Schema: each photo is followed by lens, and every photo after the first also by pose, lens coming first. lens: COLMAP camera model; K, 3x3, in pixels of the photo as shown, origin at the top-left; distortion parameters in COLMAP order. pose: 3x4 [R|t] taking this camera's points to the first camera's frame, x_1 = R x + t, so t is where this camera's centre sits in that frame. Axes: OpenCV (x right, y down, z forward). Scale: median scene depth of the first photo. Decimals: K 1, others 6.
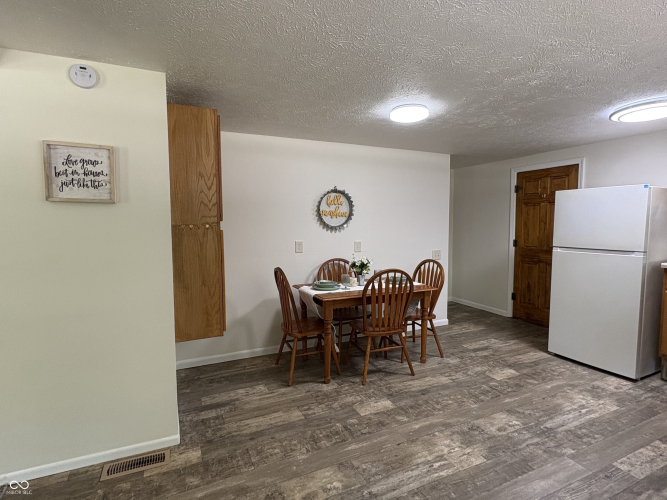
lens RADIAL K [[351.5, 0, 333.5], [0, 351.5, 249.5], [0, 0, 1]] dist [-0.000803, 0.000782]
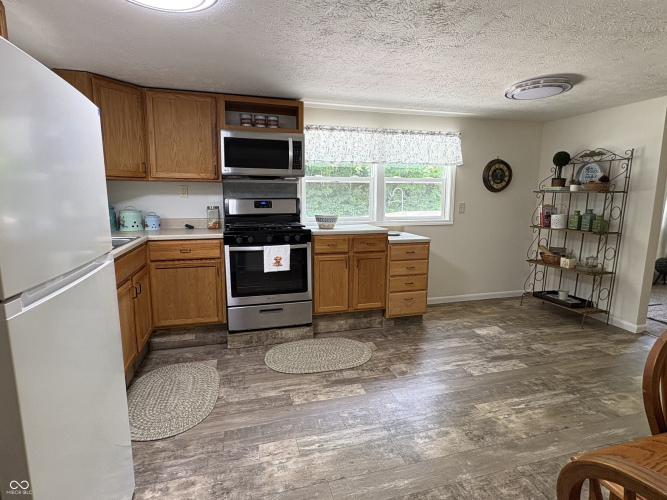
lens RADIAL K [[351.5, 0, 332.4], [0, 351.5, 249.3], [0, 0, 1]] dist [-0.000803, 0.000782]
pose [[-0.985778, -0.021994, 0.166607, 0.635764], [0.016247, 0.974281, 0.224749, -0.129735], [-0.167265, 0.224259, -0.960068, 1.836607]]
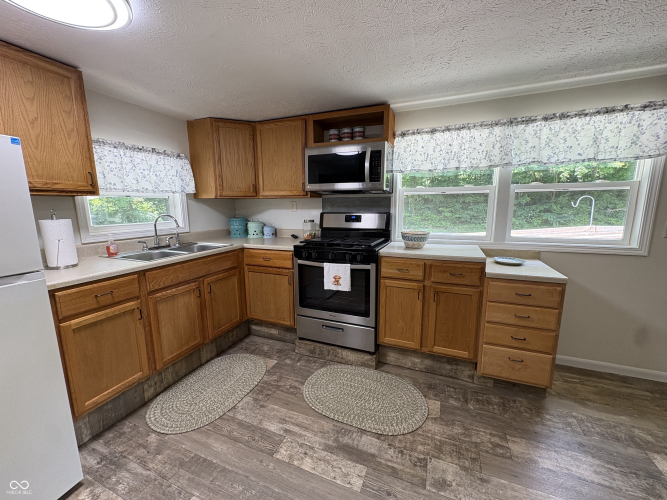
lens RADIAL K [[266.0, 0, 333.5], [0, 266.0, 249.1], [0, 0, 1]] dist [0.000103, -0.000058]
pose [[-0.676148, -0.108662, 0.728709, 0.376394], [0.069240, 0.975315, 0.209681, -0.100819], [-0.733505, 0.192231, -0.651933, 1.206331]]
